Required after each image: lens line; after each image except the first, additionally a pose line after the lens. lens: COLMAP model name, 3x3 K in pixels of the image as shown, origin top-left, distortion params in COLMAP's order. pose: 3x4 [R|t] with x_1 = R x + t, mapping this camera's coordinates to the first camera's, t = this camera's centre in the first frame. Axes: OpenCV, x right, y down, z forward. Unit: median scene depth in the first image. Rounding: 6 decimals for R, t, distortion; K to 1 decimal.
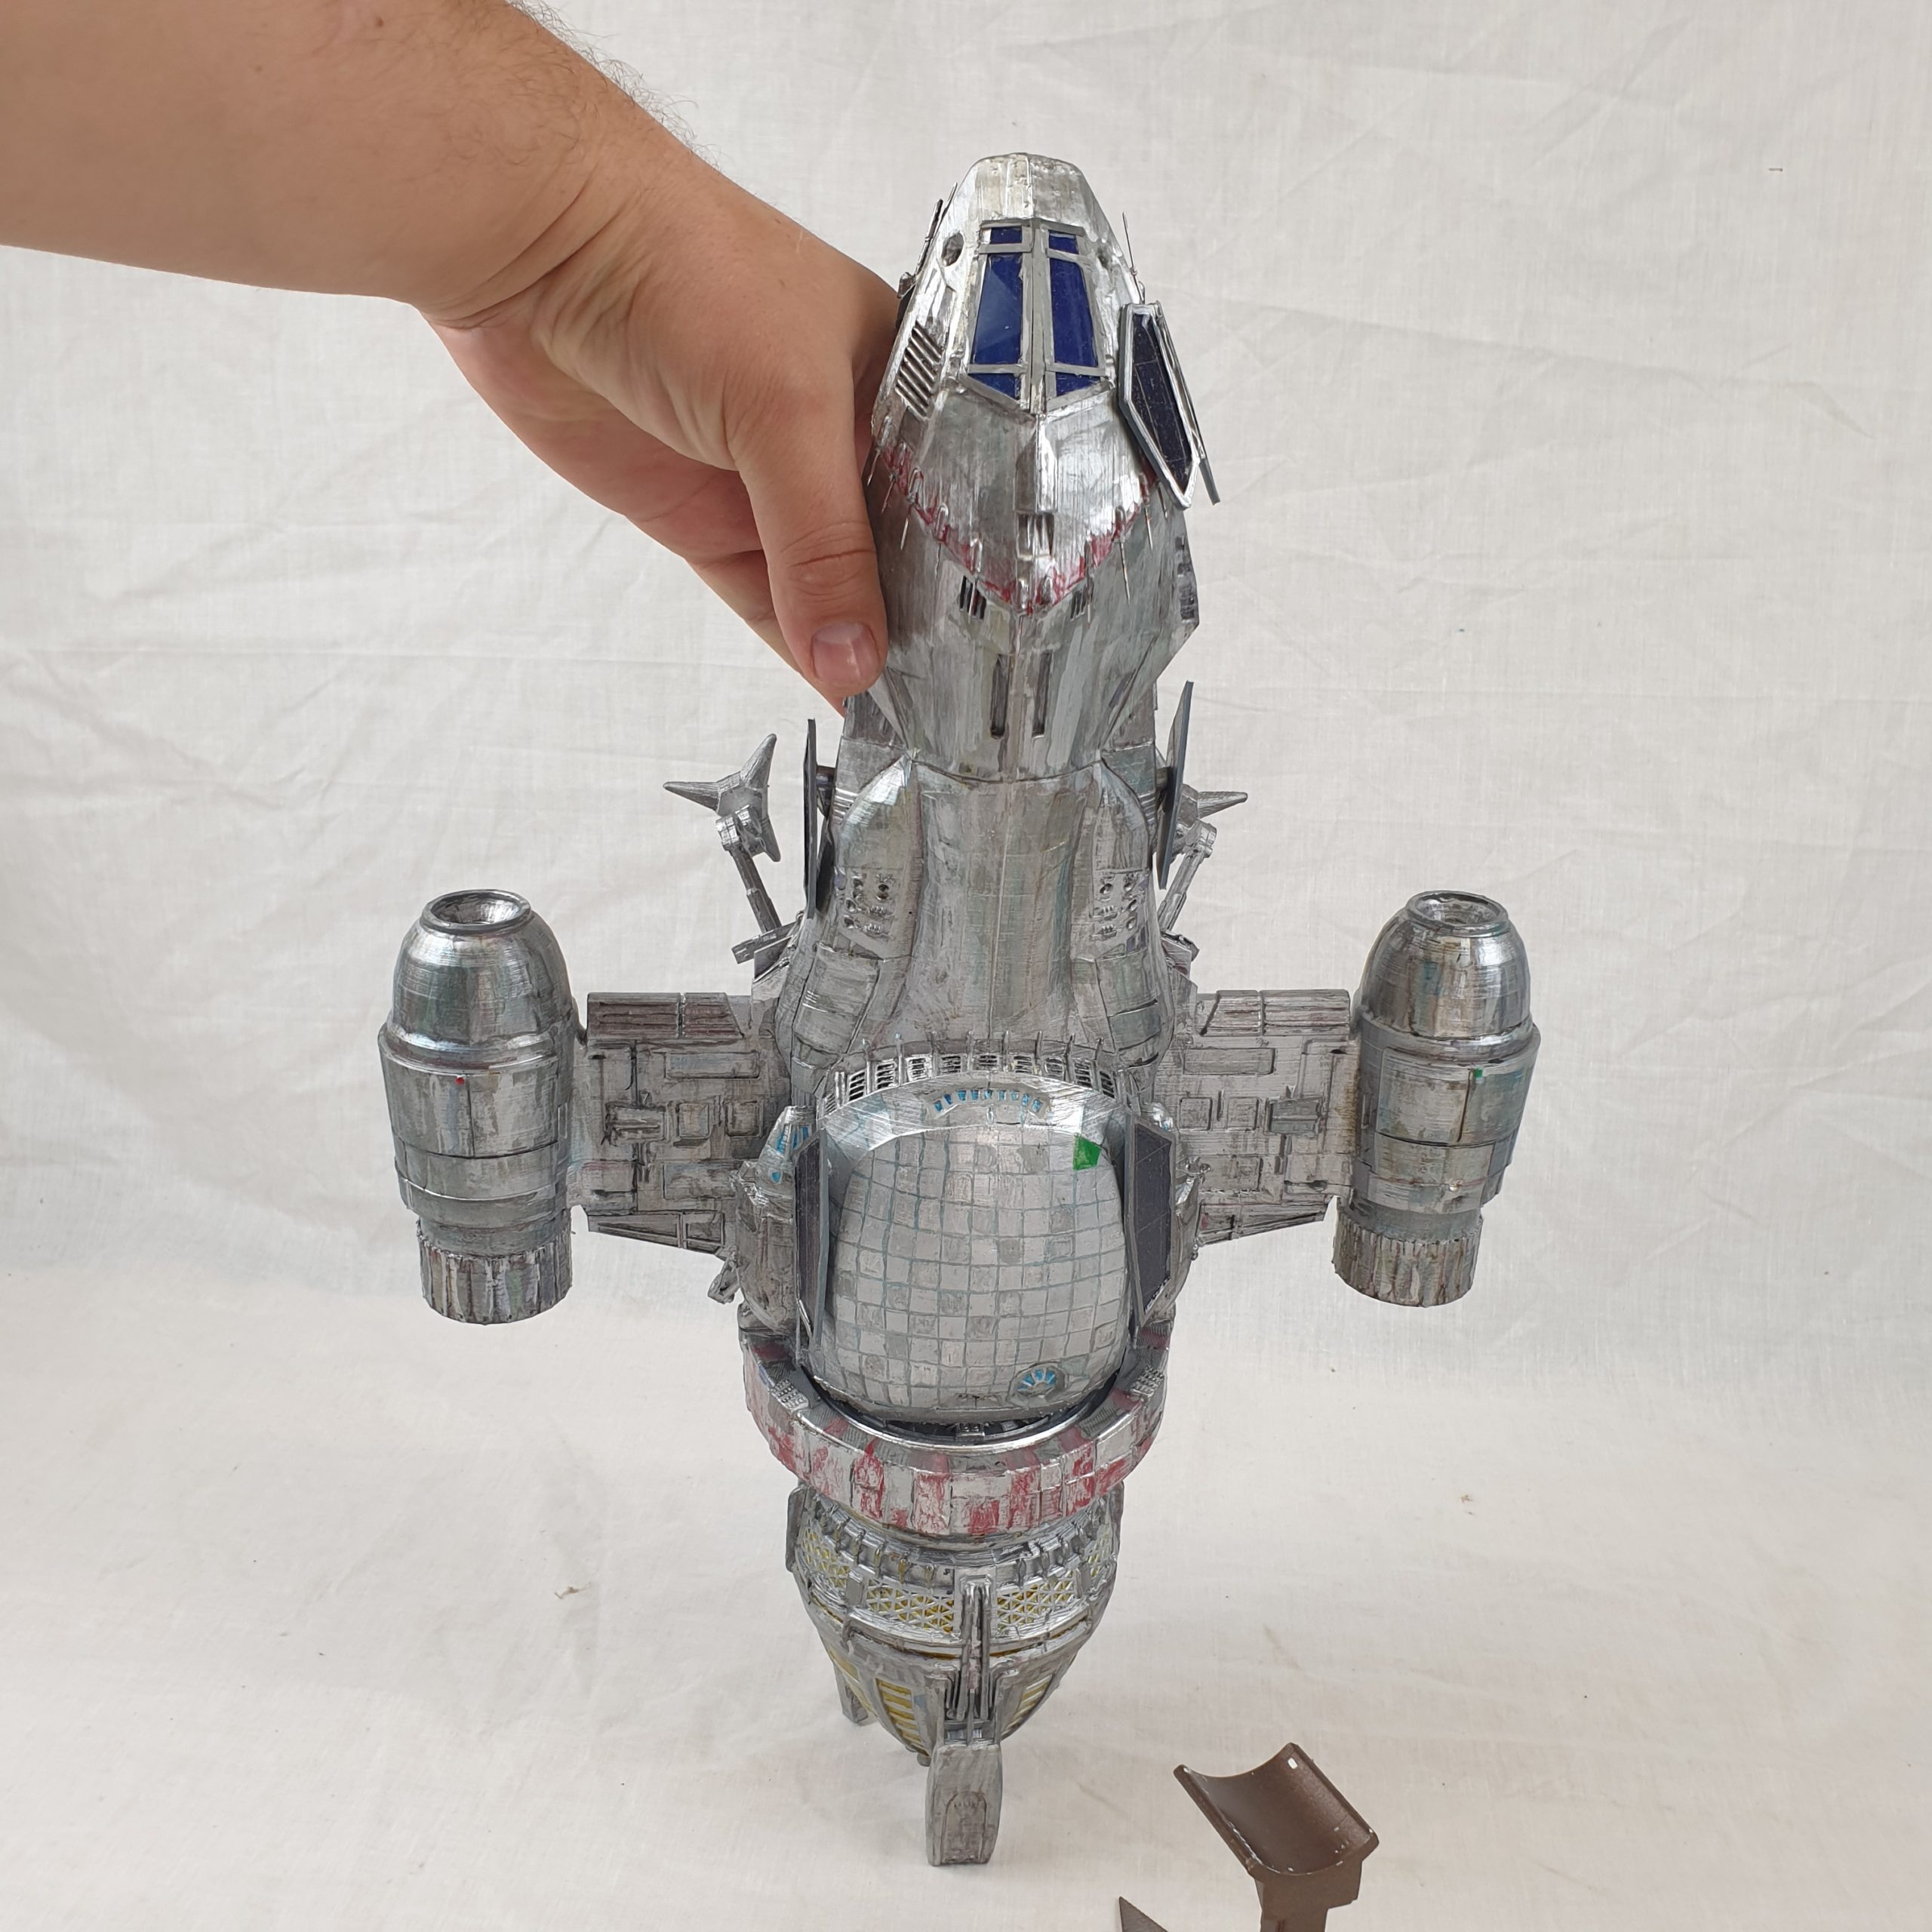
lens RADIAL K [[2239.2, 0, 916.9], [0, 2239.2, 974.5], [0, 0, 1]] dist [0.228903, -0.775783]
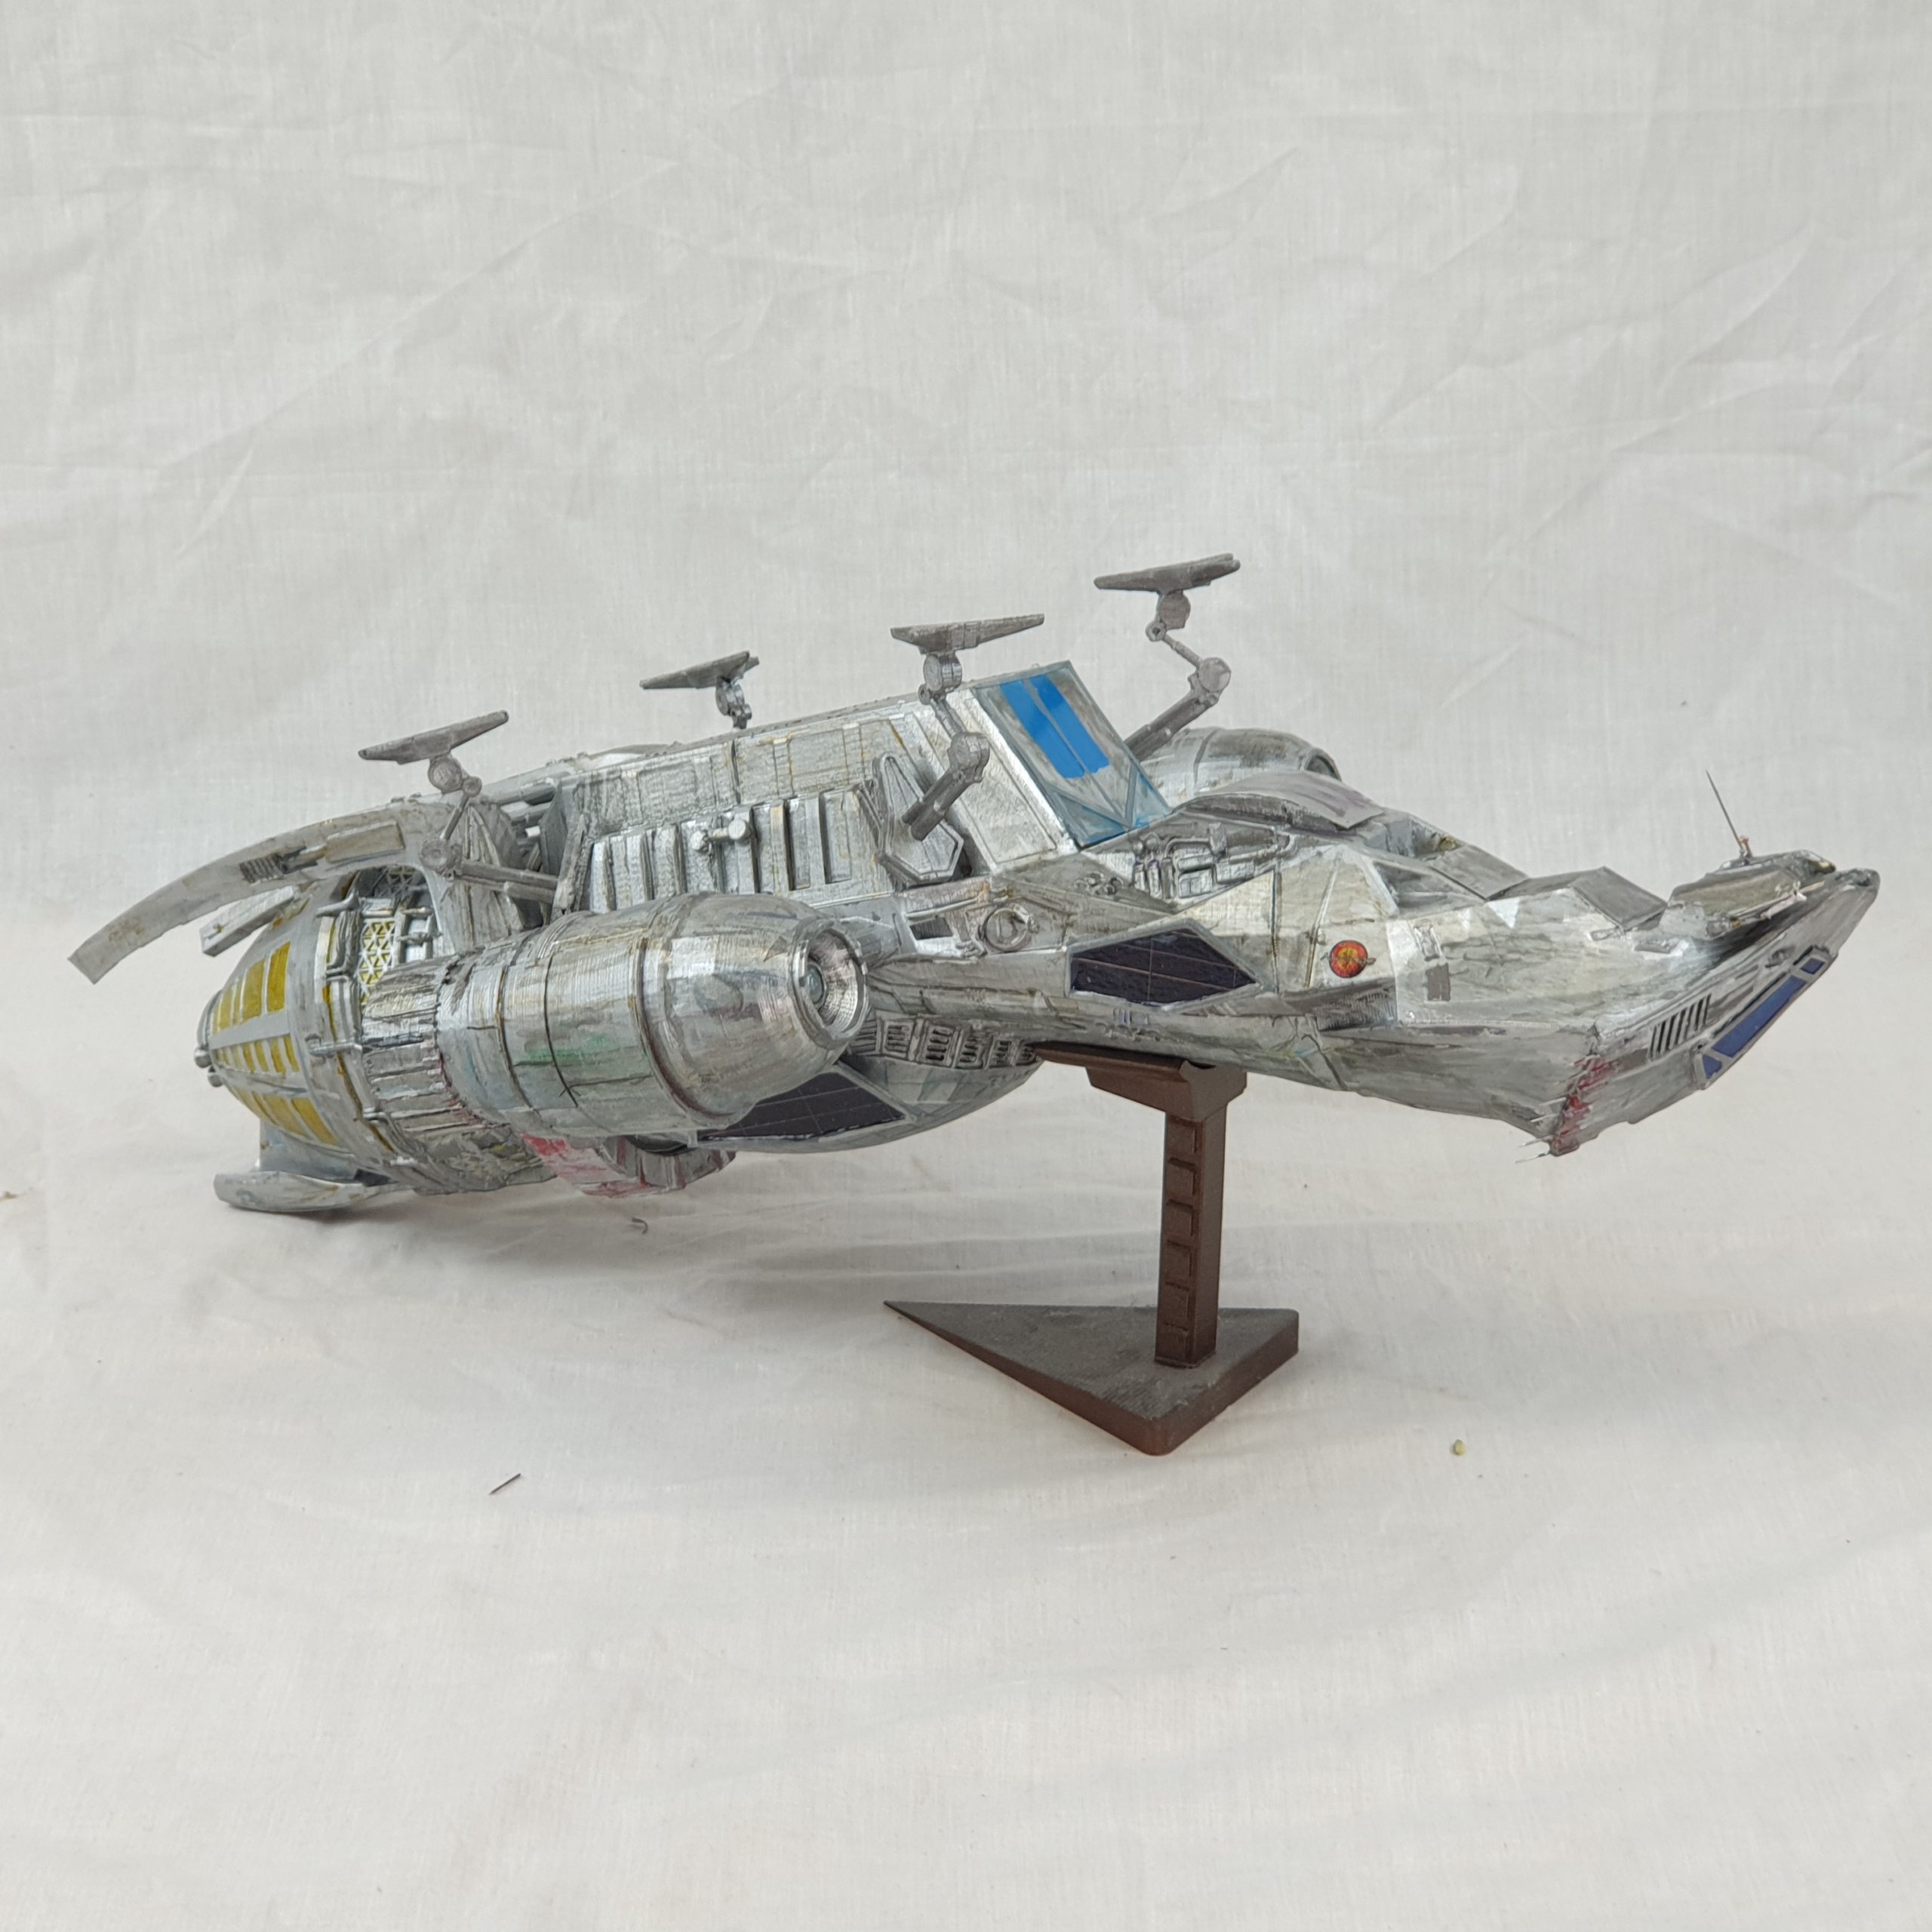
lens RADIAL K [[4343.4, 0, 971.4], [0, 4343.4, 945.7], [0, 0, 1]] dist [0.483186, -4.130900]
pose [[0.991816, -0.090518, 0.090045, 0.035987], [0.084109, 0.993808, 0.072600, 0.088182], [-0.096059, -0.064432, 0.993288, -0.407765]]
